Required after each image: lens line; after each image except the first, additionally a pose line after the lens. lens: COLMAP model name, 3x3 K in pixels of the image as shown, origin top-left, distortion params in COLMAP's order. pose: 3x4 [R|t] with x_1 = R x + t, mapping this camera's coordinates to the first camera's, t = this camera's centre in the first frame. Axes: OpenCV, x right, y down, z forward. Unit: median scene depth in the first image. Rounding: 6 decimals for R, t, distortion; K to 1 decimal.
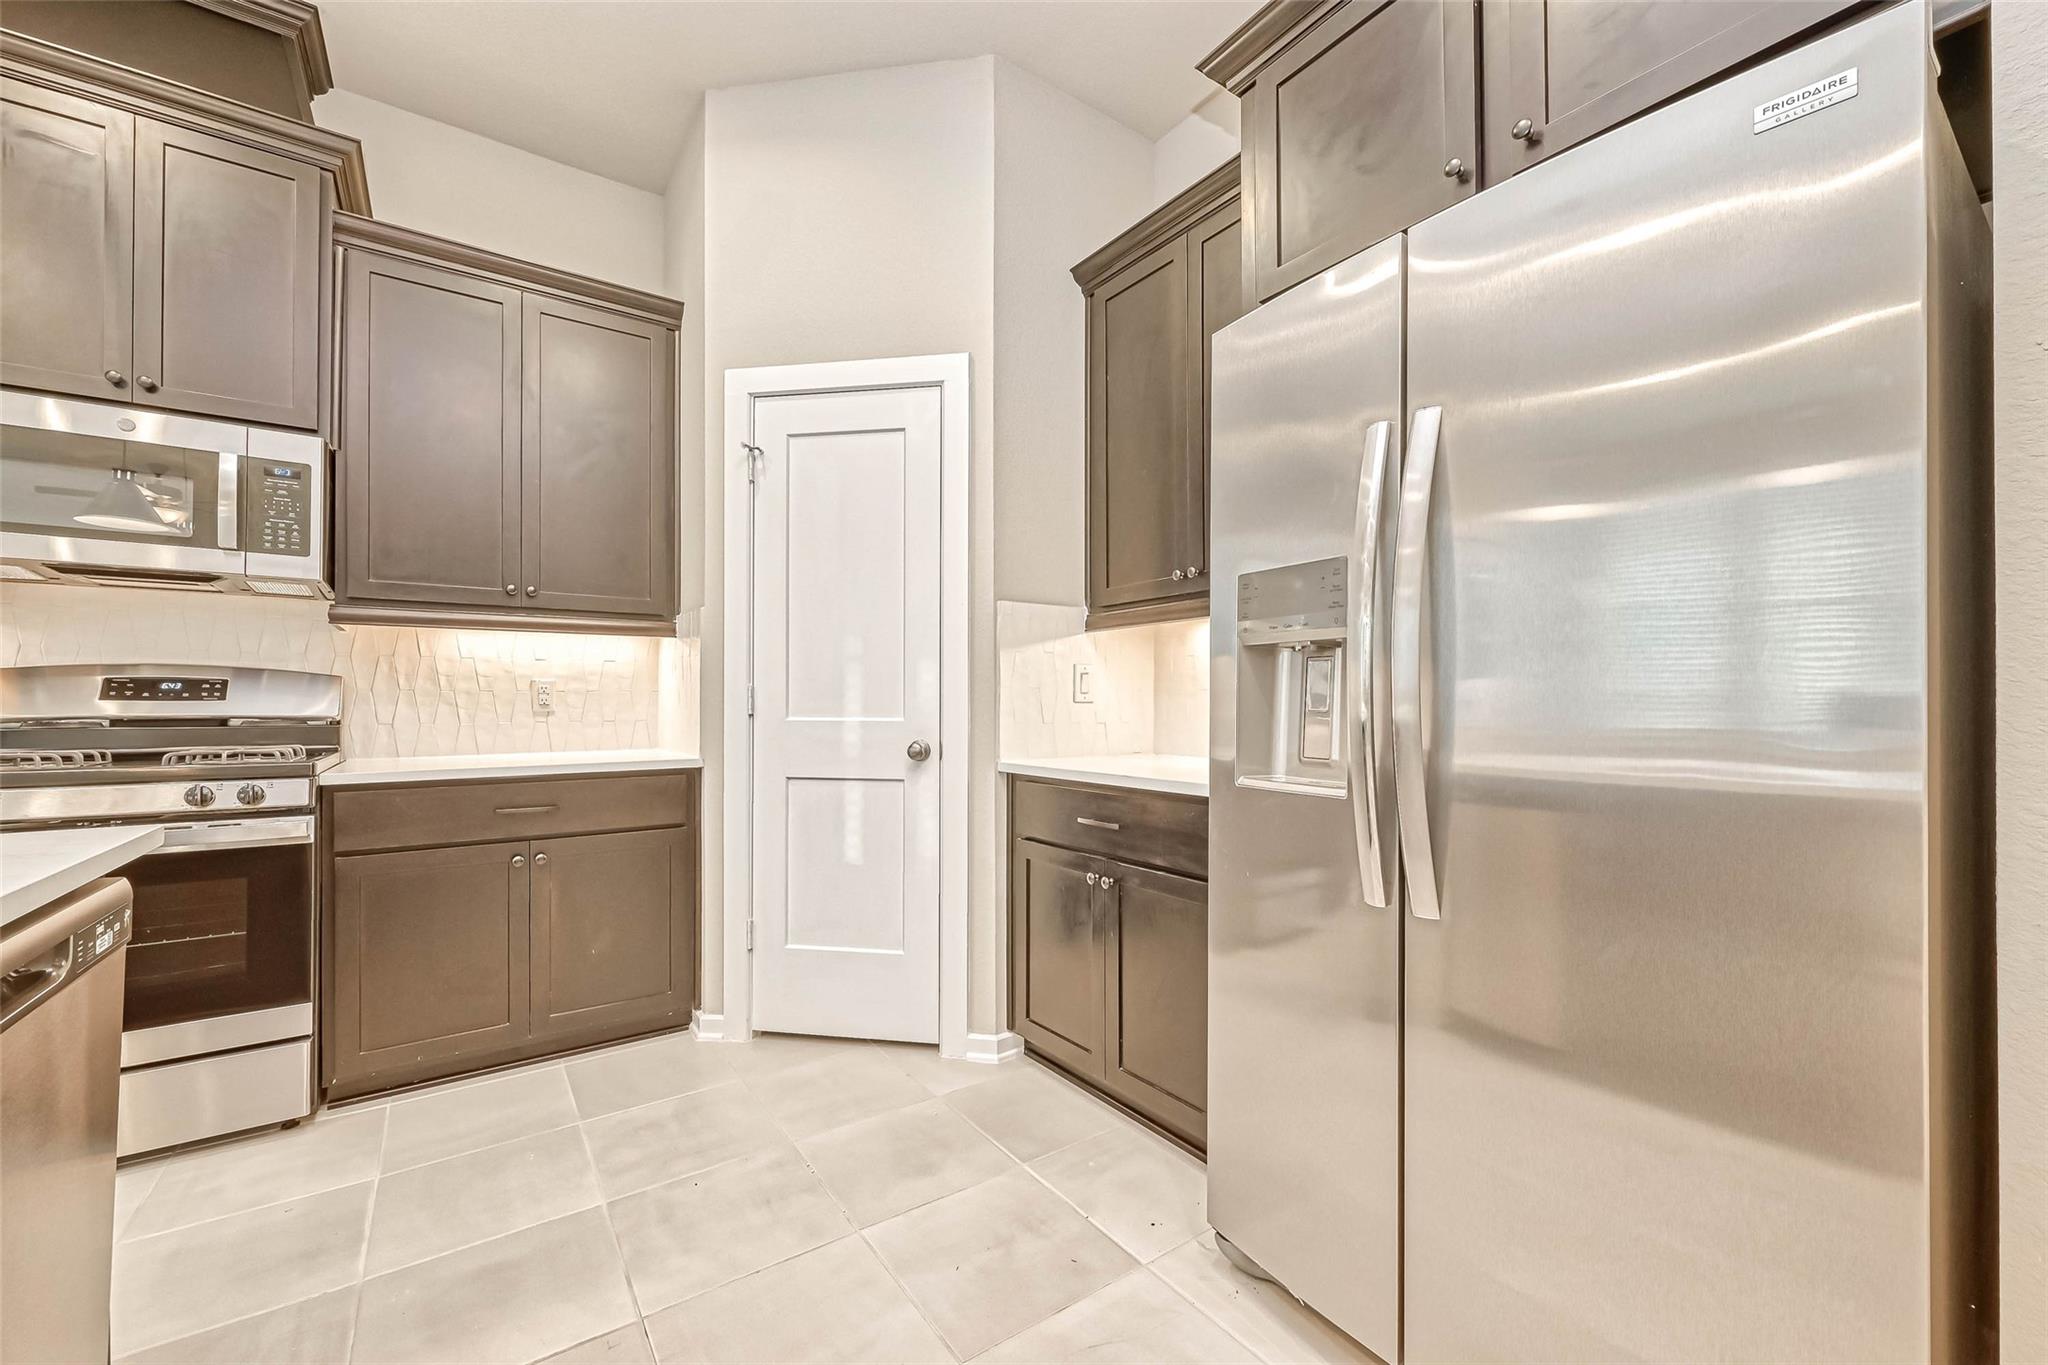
lens RADIAL K [[810.6, 0, 1031.7], [0, 810.6, 697.0], [0, 0, 1]] dist [-0.001596, -0.000138]
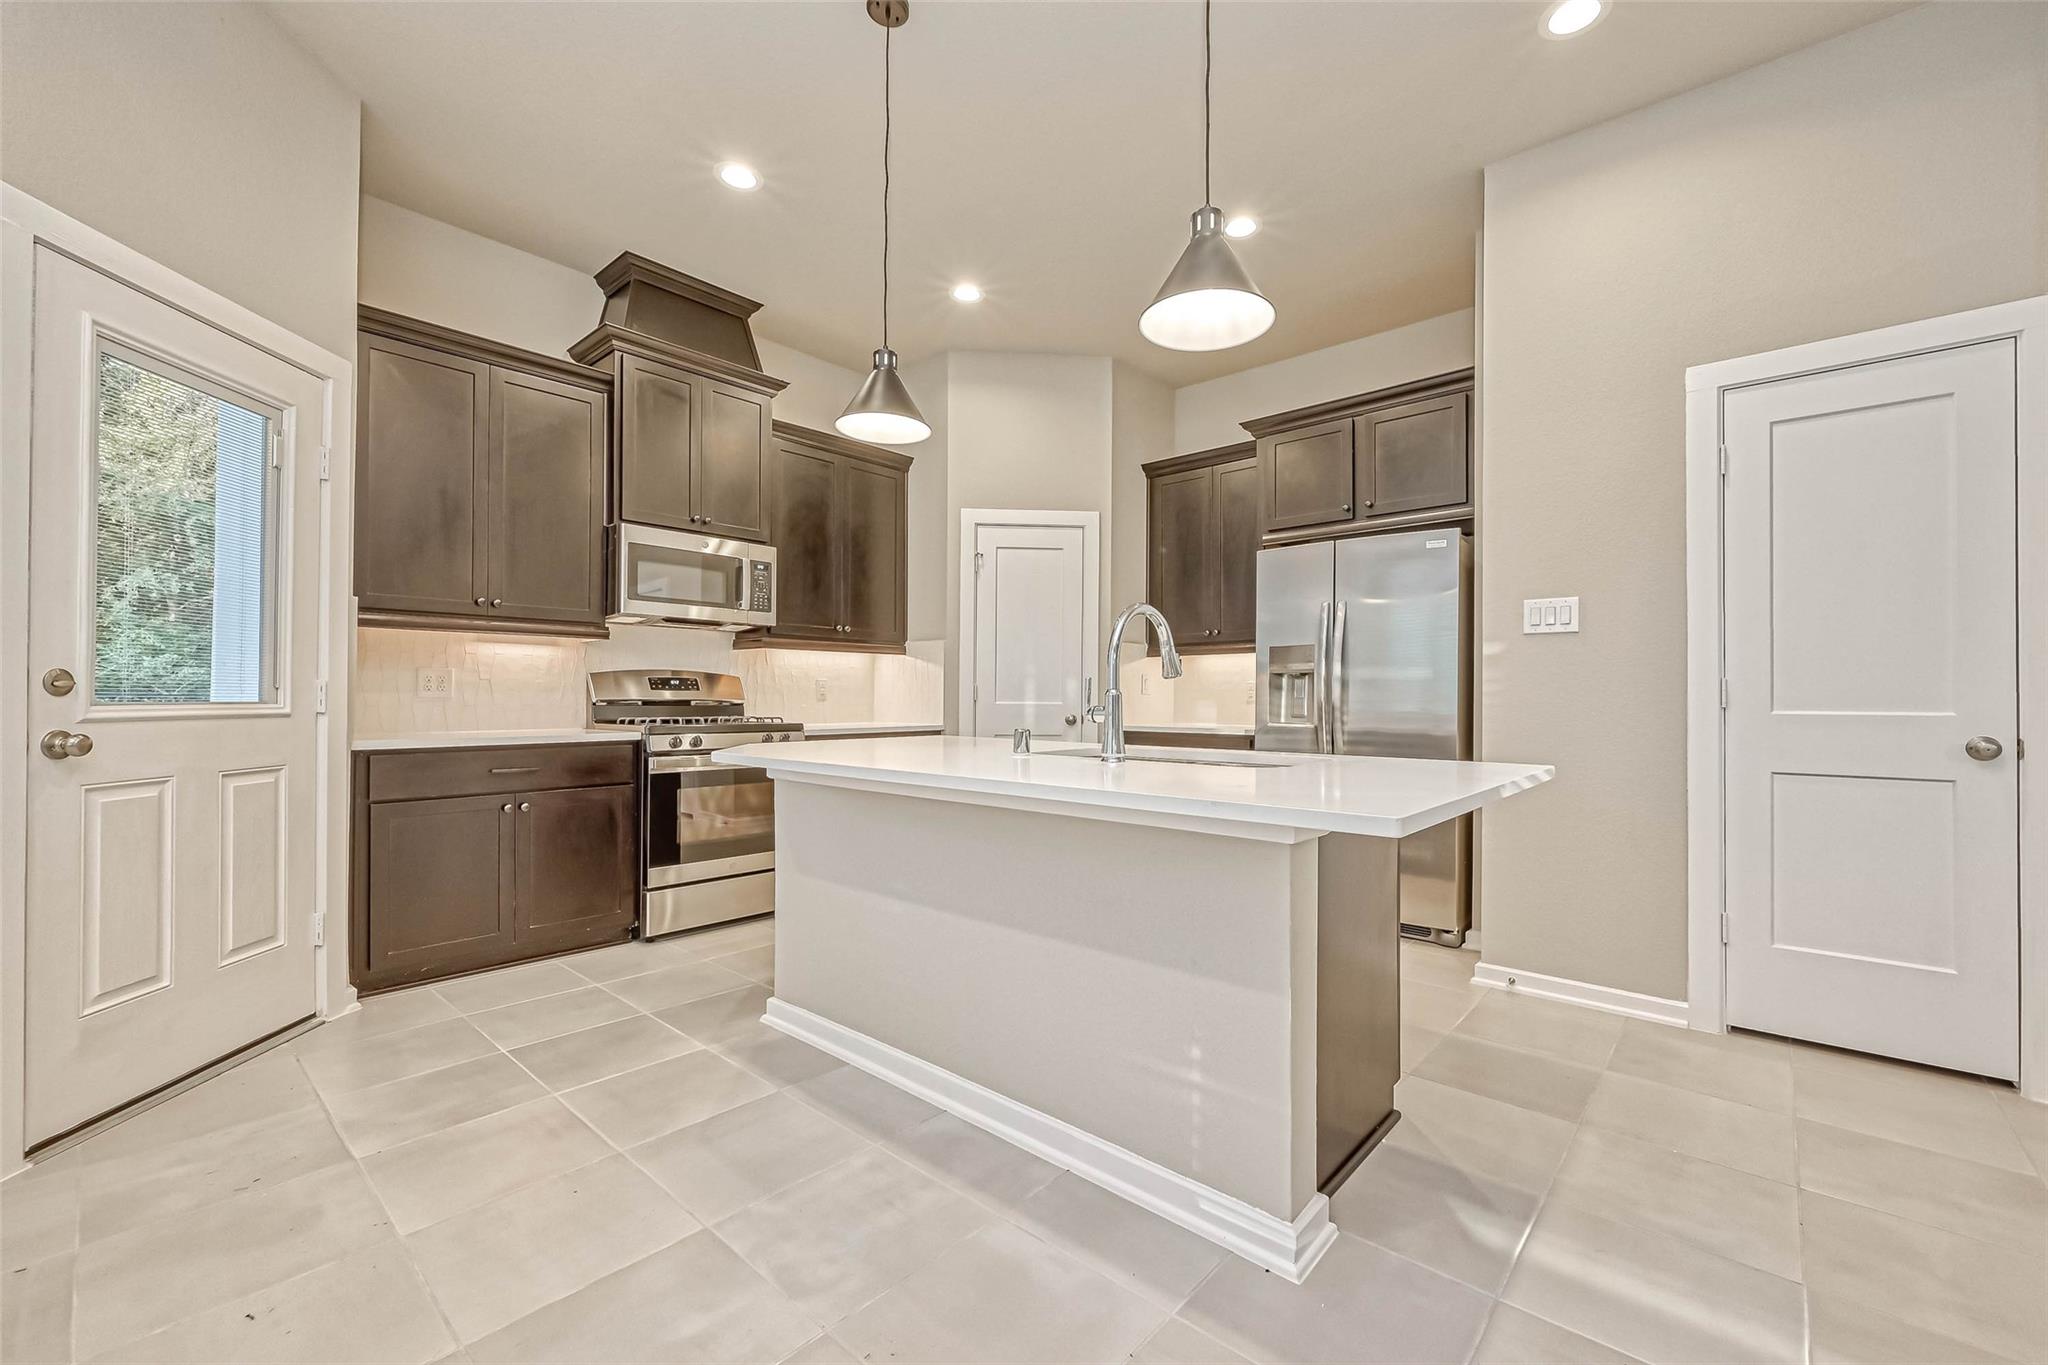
lens RADIAL K [[831.1, 0, 1058.2], [0, 831.1, 696.0], [0, 0, 1]] dist [-0.000321, 0.000149]
pose [[0.969784, 0.004648, 0.243922, -0.657075], [-0.005605, 0.999979, 0.003230, 0.005081], [-0.243902, -0.004500, 0.969789, -0.898131]]
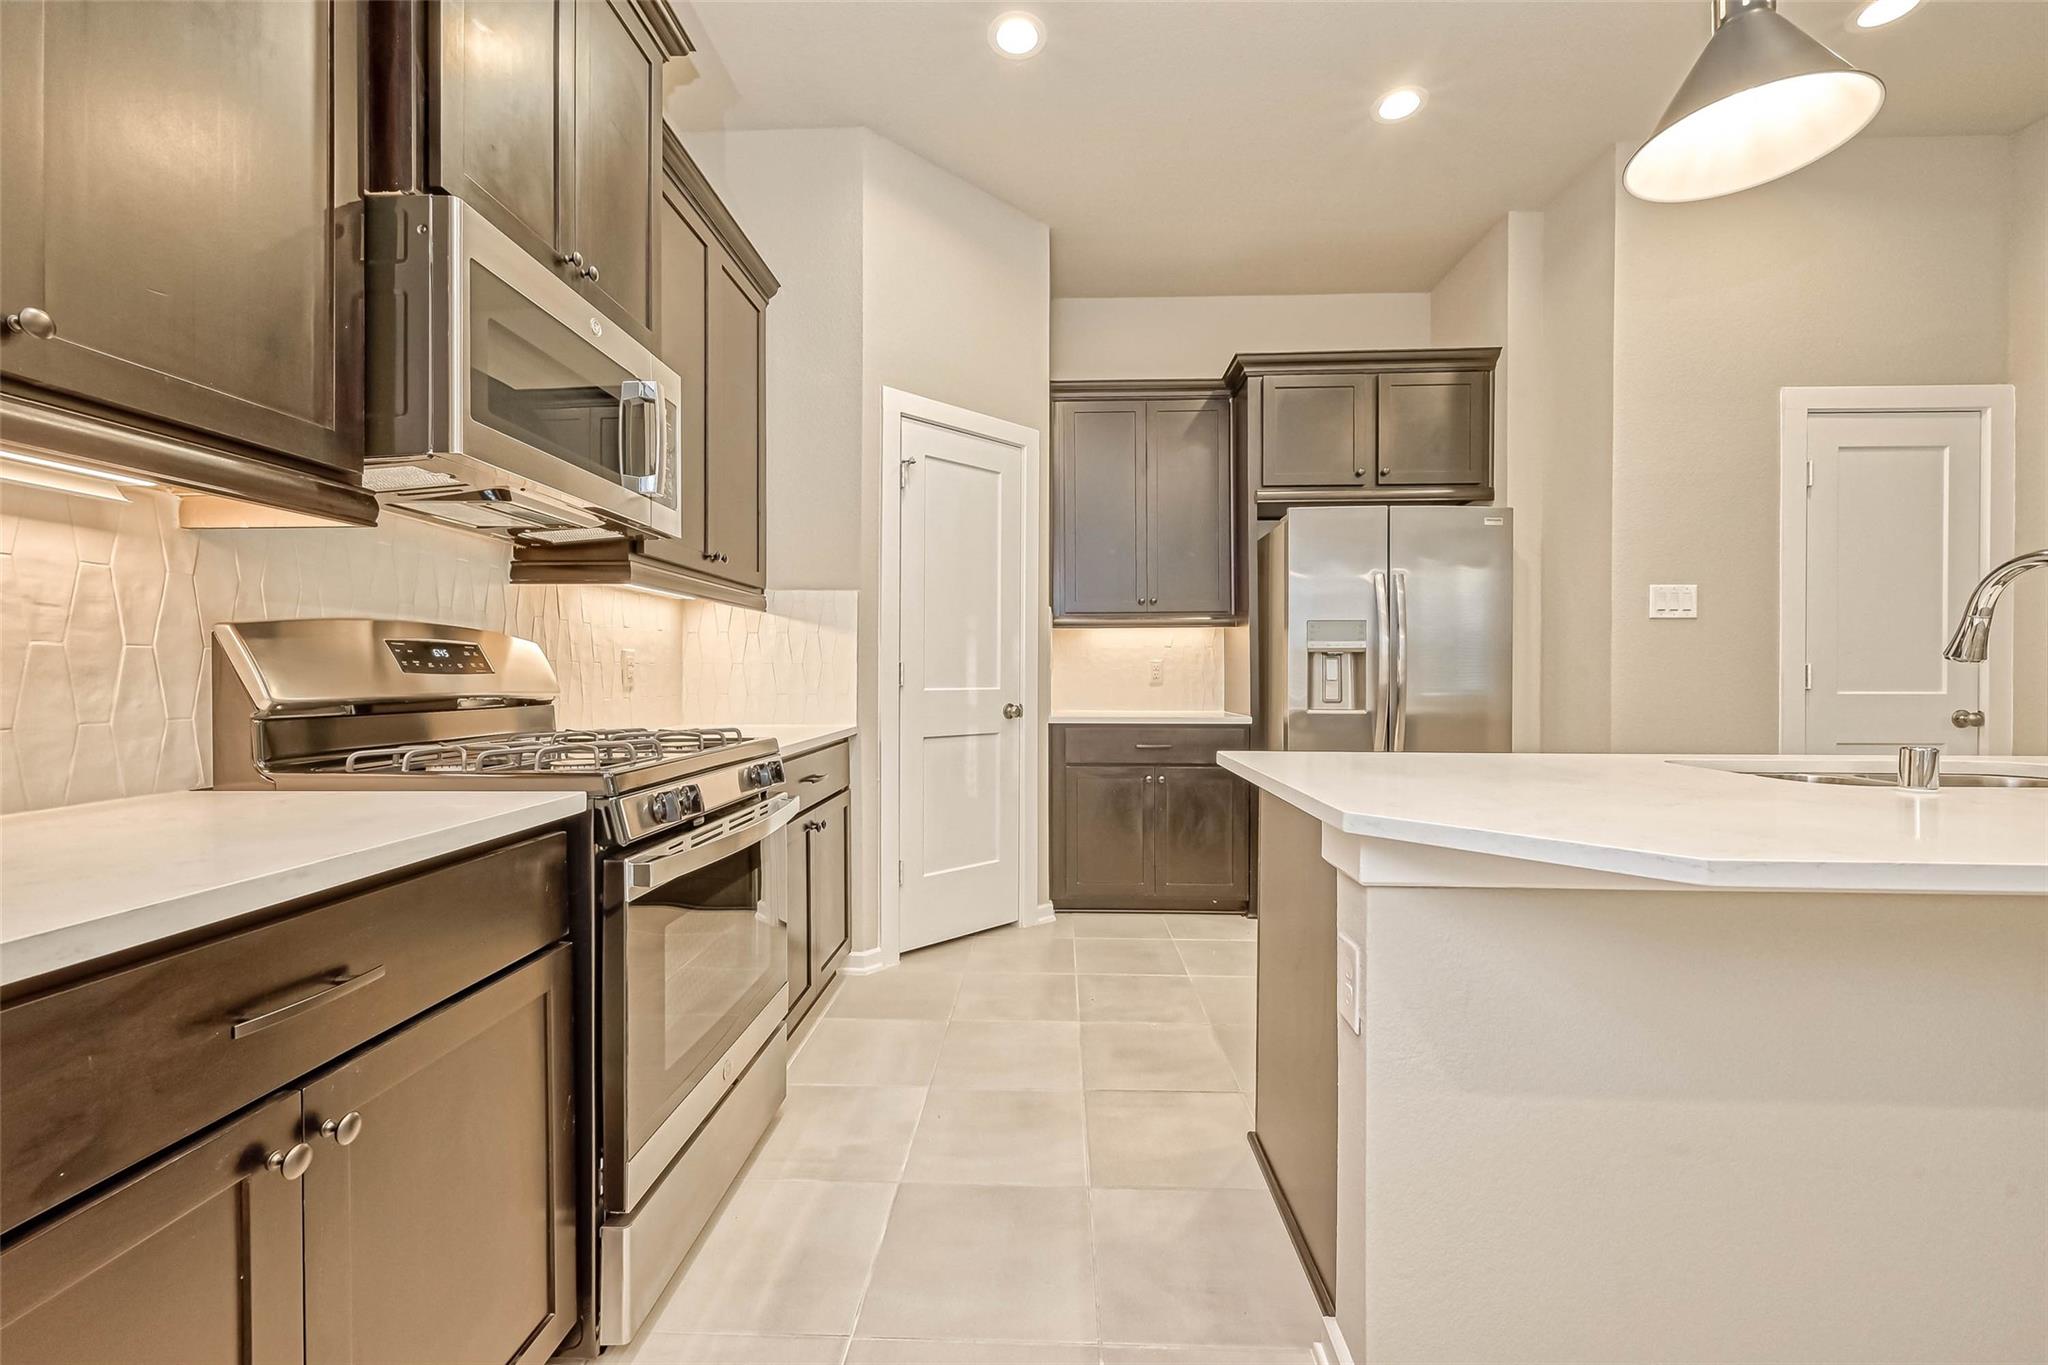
lens RADIAL K [[809.8, 0, 1024.0], [0, 809.8, 682.5], [0, 0, 1]] dist [-0.000077, 0.000008]
pose [[0.608869, -0.006731, 0.793242, -1.243826], [-0.006098, 0.999895, 0.013166, -0.000090], [-0.793248, -0.012854, 0.608764, 0.149573]]
